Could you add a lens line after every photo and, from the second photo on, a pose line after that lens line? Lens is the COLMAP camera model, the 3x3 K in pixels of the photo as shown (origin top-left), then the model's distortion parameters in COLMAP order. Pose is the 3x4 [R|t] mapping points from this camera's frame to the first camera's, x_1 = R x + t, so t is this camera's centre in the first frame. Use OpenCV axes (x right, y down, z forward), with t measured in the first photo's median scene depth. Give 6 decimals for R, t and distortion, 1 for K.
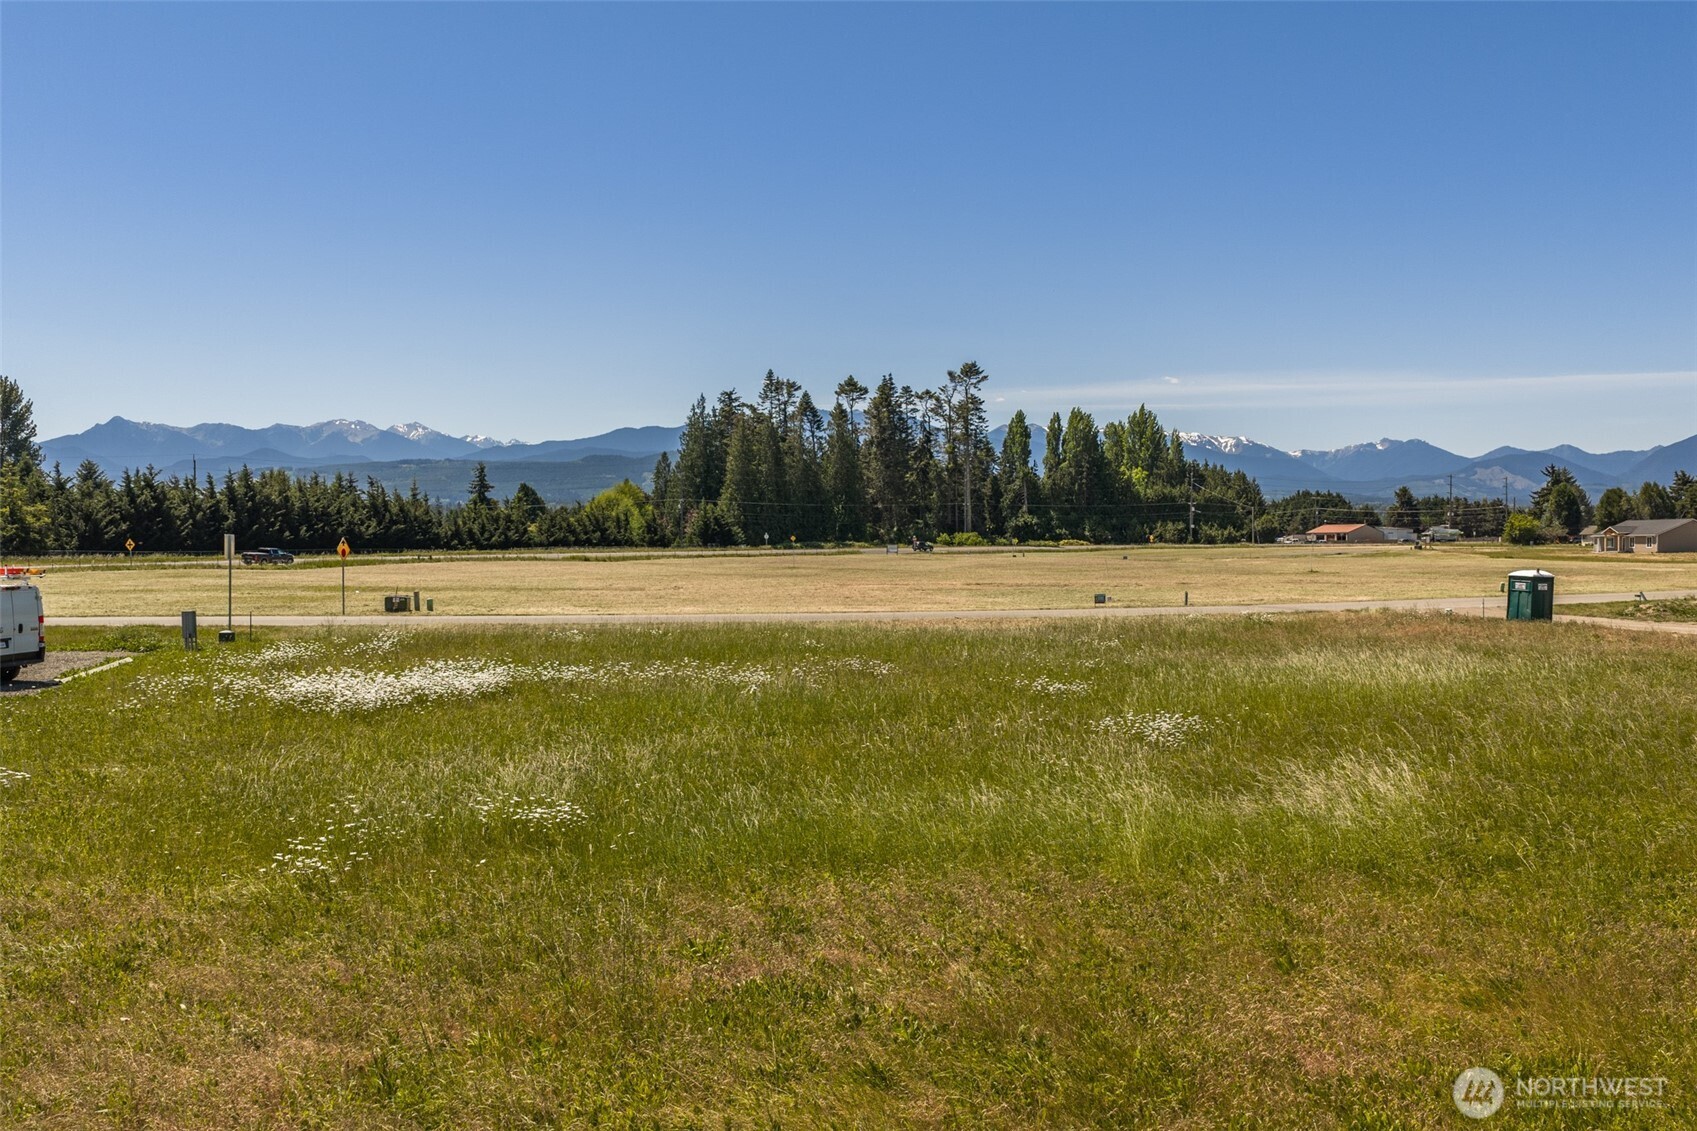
lens RADIAL K [[1423.3, 0, 848.5], [0, 1423.3, 565.5], [0, 0, 1]] dist [0.027791, -0.051964]
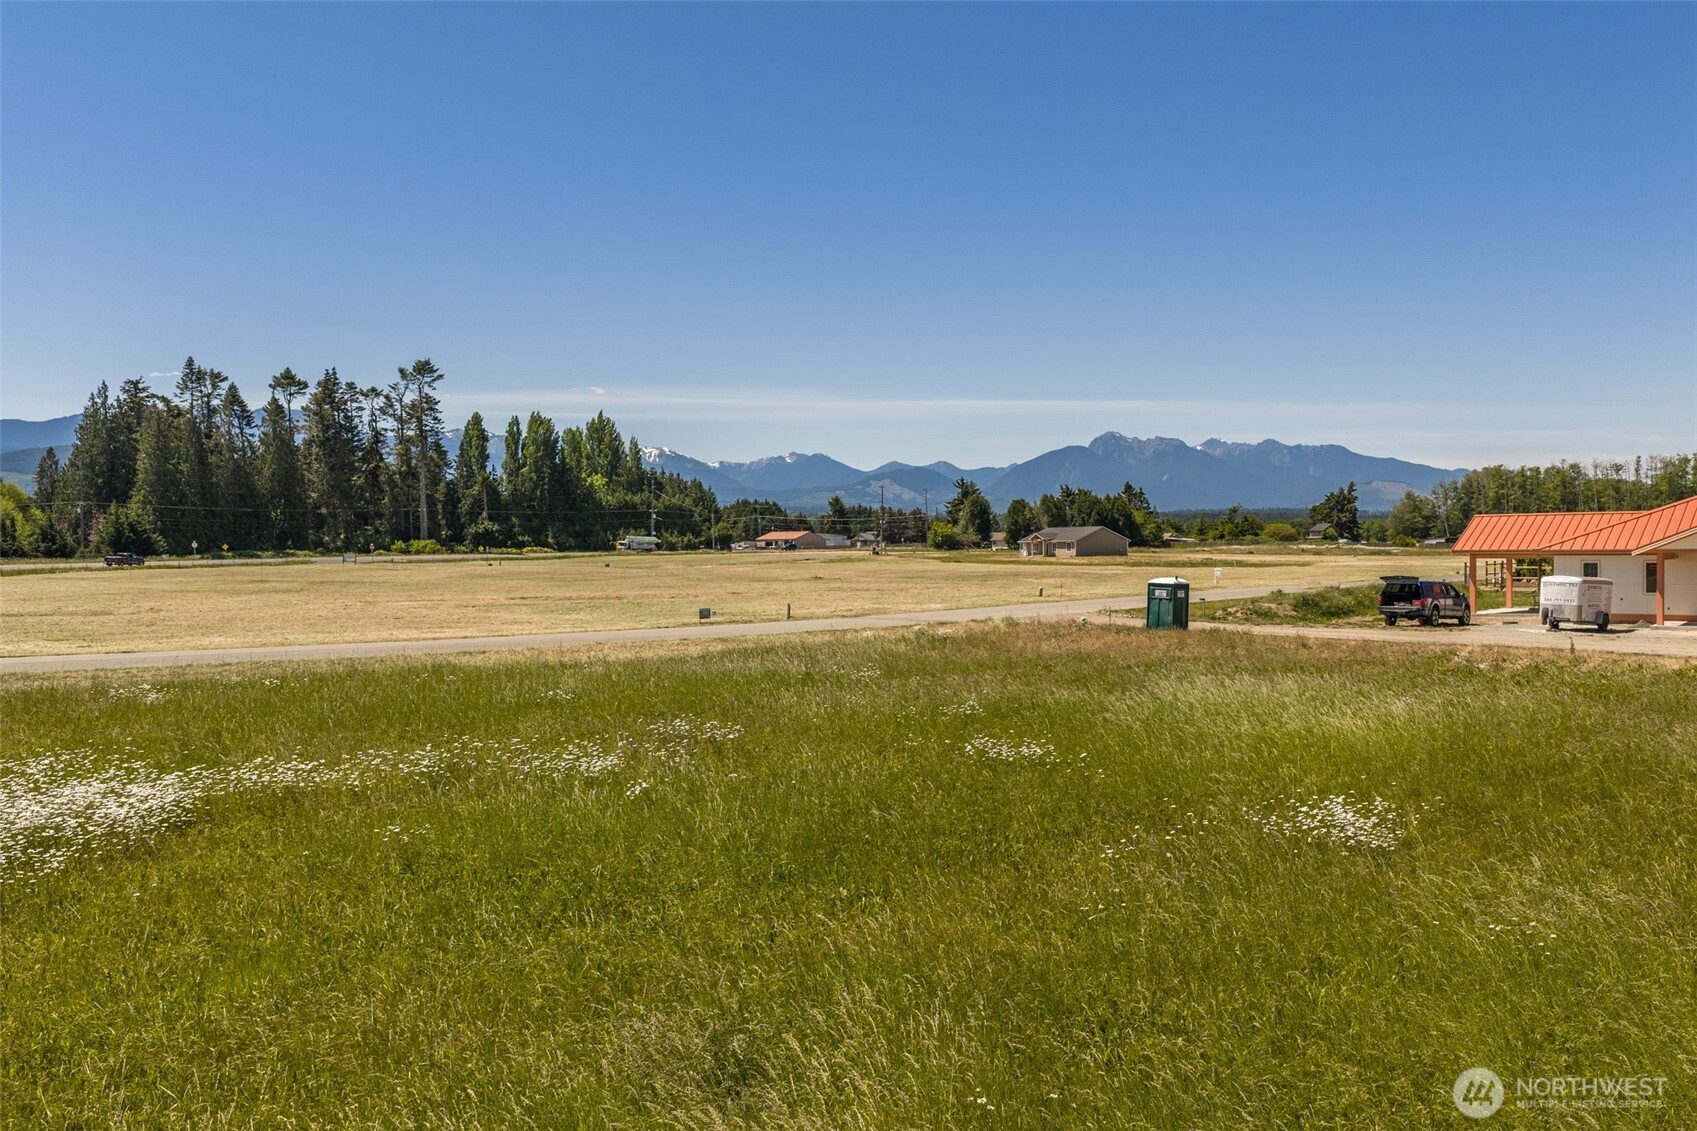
lens RADIAL K [[1406.4, 0, 849.1], [0, 1406.4, 569.8], [0, 0, 1]] dist [0.019490, -0.038395]
pose [[0.921616, -0.010731, 0.387954, -0.018562], [0.011325, 0.999936, 0.000755, -0.000881], [-0.387938, 0.003698, 0.921678, 0.030757]]
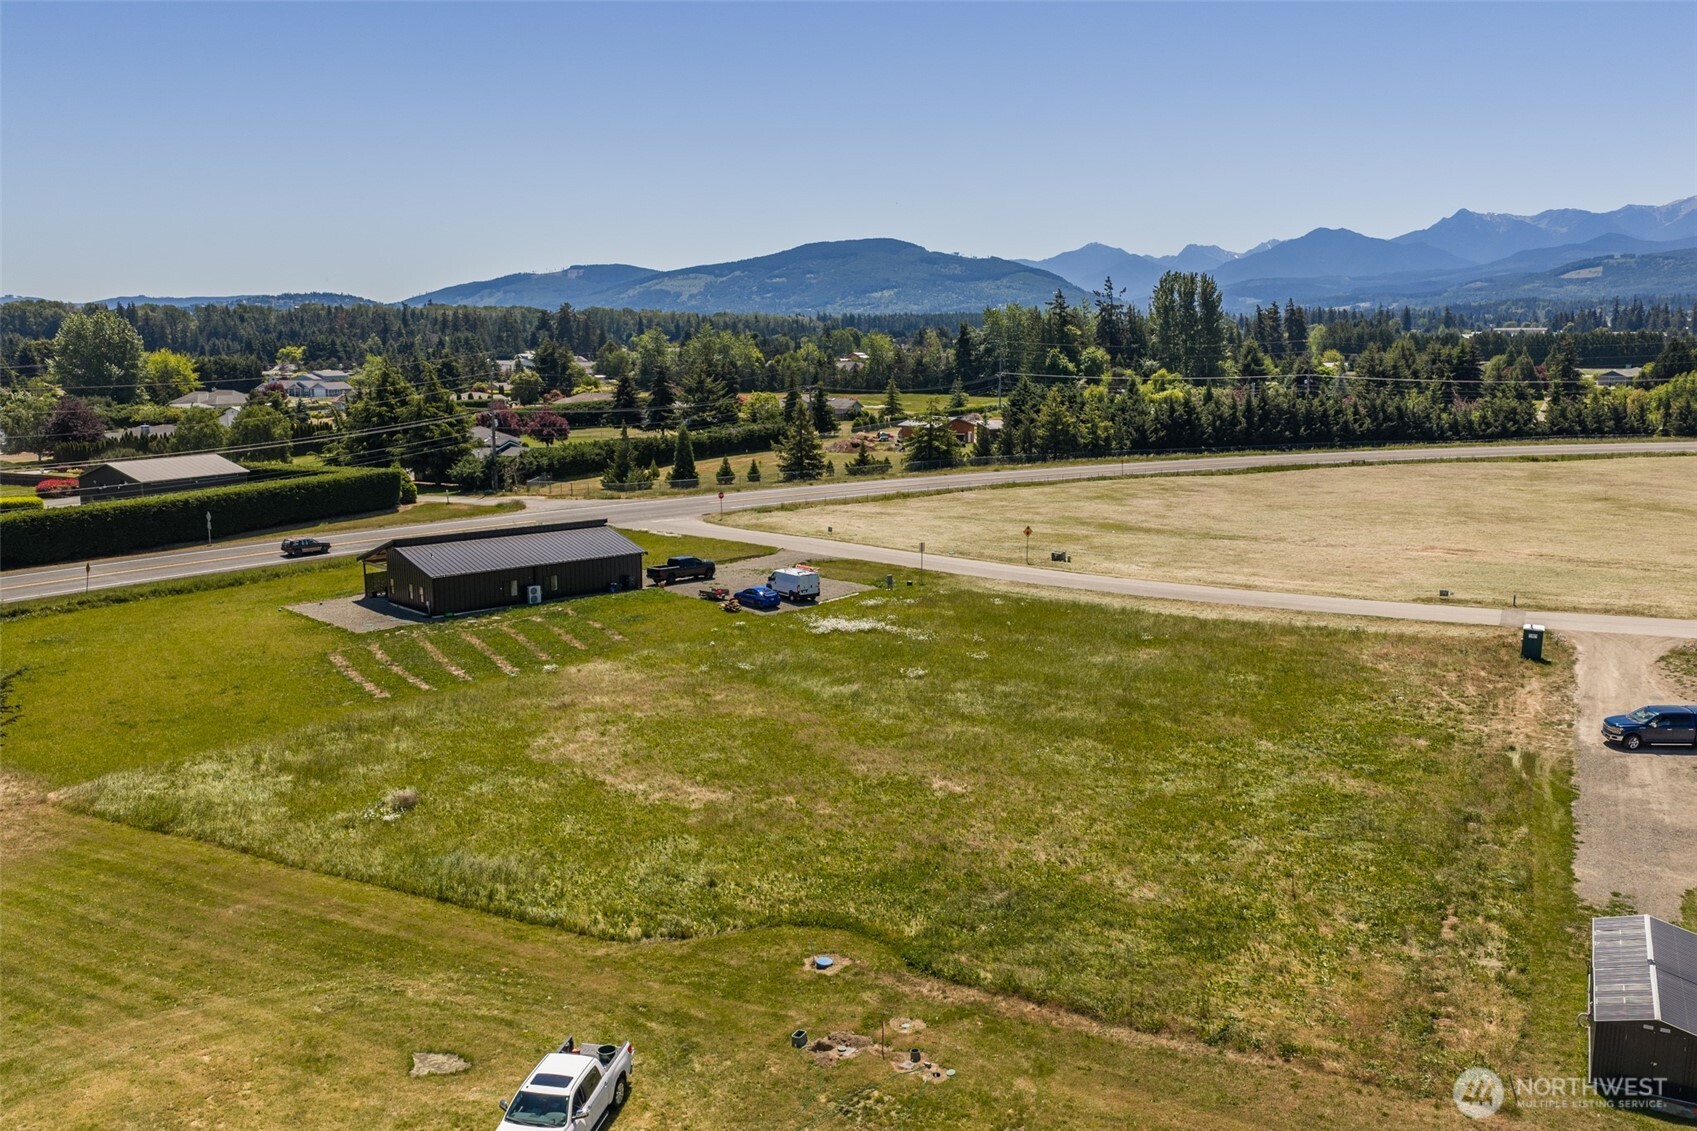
lens RADIAL K [[1415.5, 0, 849.8], [0, 1415.5, 570.9], [0, 0, 1]] dist [0.017625, -0.034152]
pose [[0.643300, 0.121330, -0.755939, 0.203487], [-0.007310, 0.988292, 0.152402, -0.051085], [0.765579, -0.092514, 0.636655, -0.107601]]
